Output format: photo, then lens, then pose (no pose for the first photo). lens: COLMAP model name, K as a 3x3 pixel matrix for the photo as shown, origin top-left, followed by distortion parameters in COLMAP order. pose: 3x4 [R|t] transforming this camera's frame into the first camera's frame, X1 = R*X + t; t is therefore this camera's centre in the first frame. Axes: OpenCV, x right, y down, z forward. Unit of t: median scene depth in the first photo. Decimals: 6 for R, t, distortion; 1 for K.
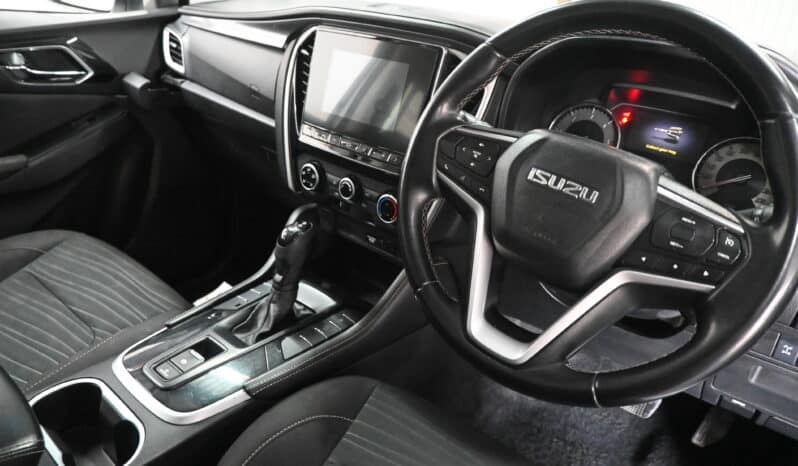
lens RADIAL K [[547.8, 0, 414.8], [0, 547.8, 235.2], [0, 0, 1]] dist [0.001028, -0.000626]
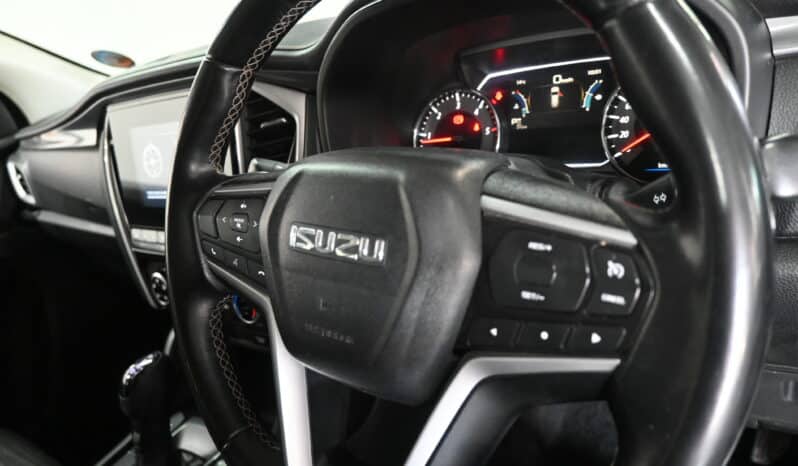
lens RADIAL K [[568.6, 0, 384.0], [0, 568.6, 233.2], [0, 0, 1]] dist [-0.055455, -0.000861]
pose [[0.949080, -0.310519, -0.053157, 0.183369], [0.306761, 0.949318, -0.068505, -0.022406], [0.071735, 0.048710, 0.996234, 0.206843]]
